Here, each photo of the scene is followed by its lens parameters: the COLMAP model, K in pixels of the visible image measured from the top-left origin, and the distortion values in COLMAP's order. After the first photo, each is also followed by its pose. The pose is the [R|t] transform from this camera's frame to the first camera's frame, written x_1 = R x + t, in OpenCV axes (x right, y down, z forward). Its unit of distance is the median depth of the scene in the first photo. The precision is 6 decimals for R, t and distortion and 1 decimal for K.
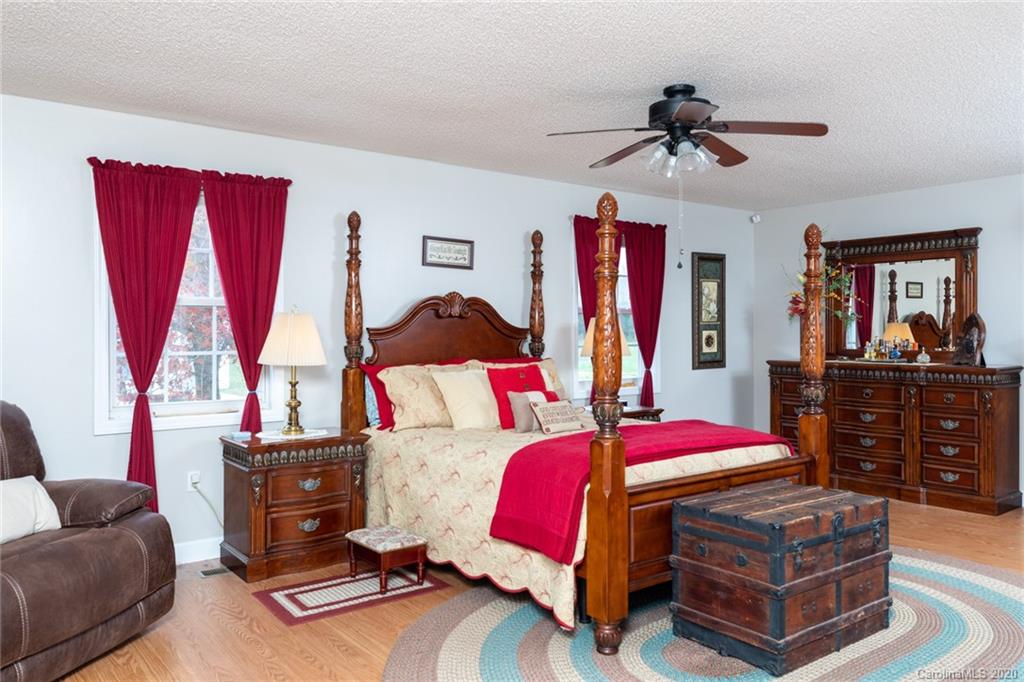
lens RADIAL K [[772.8, 0, 512.0], [0, 772.8, 341.0], [0, 0, 1]] dist [0.001210, 0.000044]
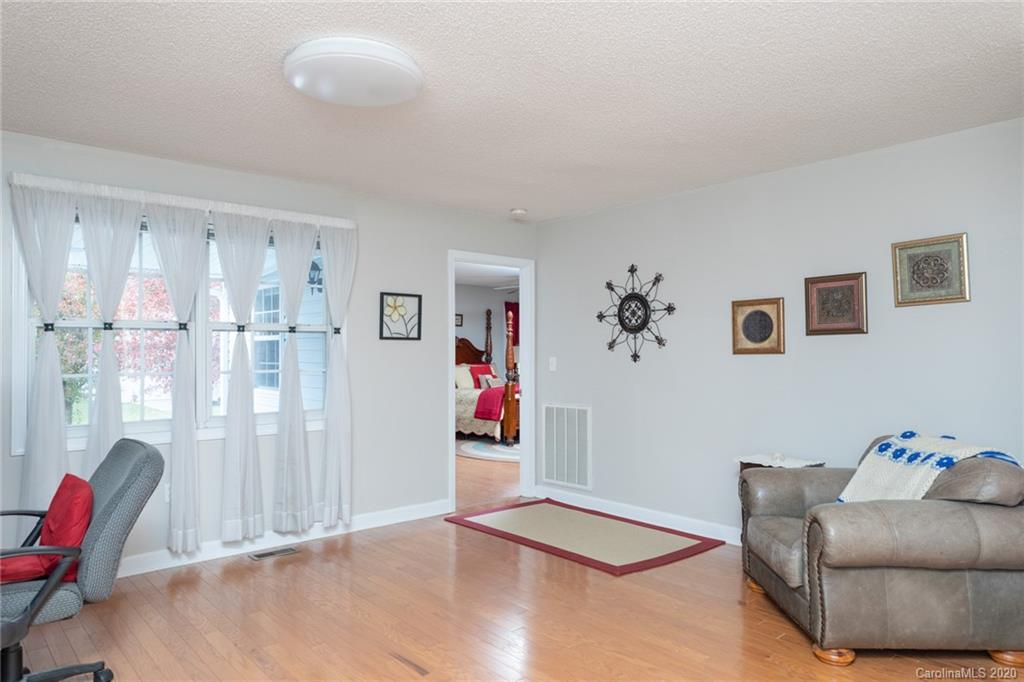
lens RADIAL K [[689.9, 0, 512.4], [0, 689.9, 354.1], [0, 0, 1]] dist [0.060470, -0.001226]
pose [[0.997570, 0.000227, 0.069677, -0.052883], [0.000147, 0.999986, -0.005358, 0.006896], [-0.069677, 0.005355, 0.997555, -1.389923]]
